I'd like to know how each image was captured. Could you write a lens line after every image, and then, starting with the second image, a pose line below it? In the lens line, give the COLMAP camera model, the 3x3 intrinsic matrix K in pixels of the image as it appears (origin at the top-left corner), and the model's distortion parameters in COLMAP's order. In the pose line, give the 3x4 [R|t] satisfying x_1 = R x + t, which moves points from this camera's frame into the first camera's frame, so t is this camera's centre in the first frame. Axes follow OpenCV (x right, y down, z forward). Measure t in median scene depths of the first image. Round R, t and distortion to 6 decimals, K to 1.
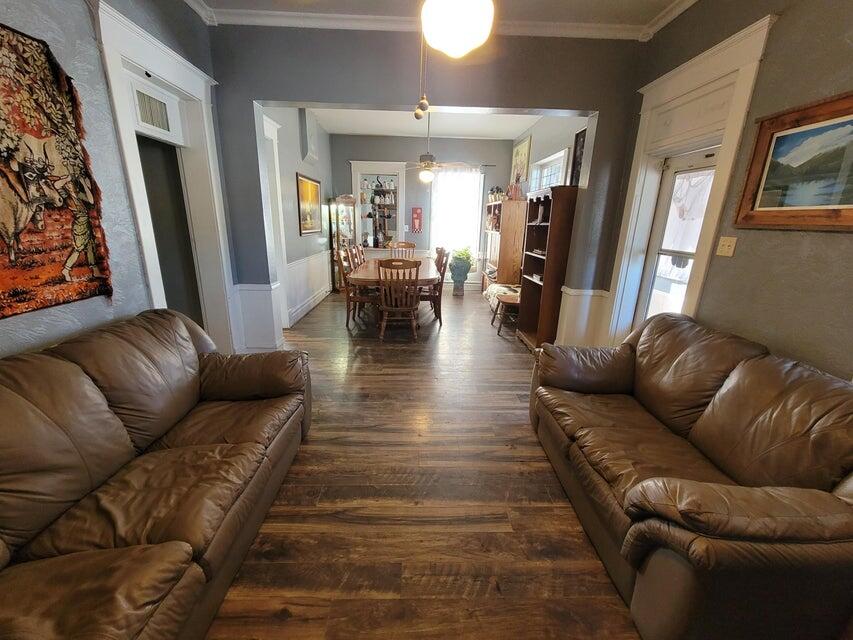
lens RADIAL K [[346.0, 0, 423.1], [0, 346.0, 320.8], [0, 0, 1]] dist [-0.003122, 0.000793]
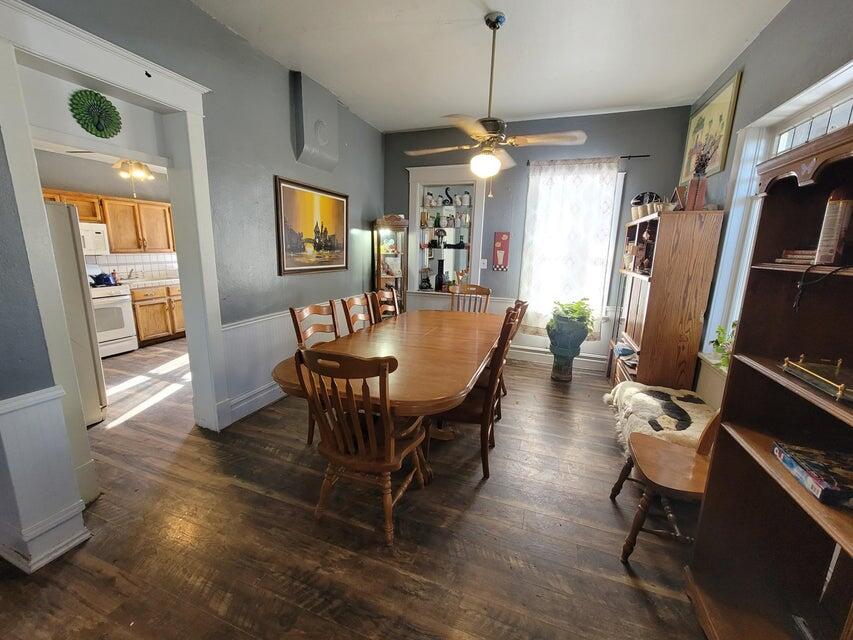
lens RADIAL K [[346.0, 0, 425.3], [0, 346.0, 318.9], [0, 0, 1]] dist [-0.003122, 0.000793]
pose [[0.932001, 0.073951, -0.354832, 0.155677], [-0.105016, 0.992069, -0.069077, -0.195710], [0.346910, 0.101642, 0.932375, 0.664426]]
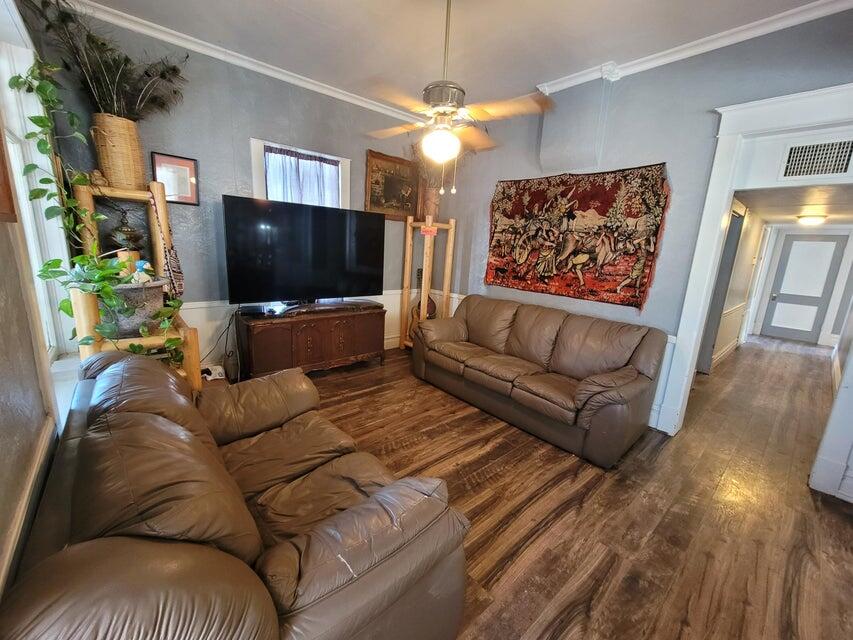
lens RADIAL K [[346.0, 0, 426.1], [0, 346.0, 317.0], [0, 0, 1]] dist [-0.003122, 0.000793]
pose [[-0.762095, 0.071156, -0.643544, 0.401284], [-0.245966, 0.887611, 0.389420, -0.200610], [0.598926, 0.455065, -0.658941, 0.716832]]
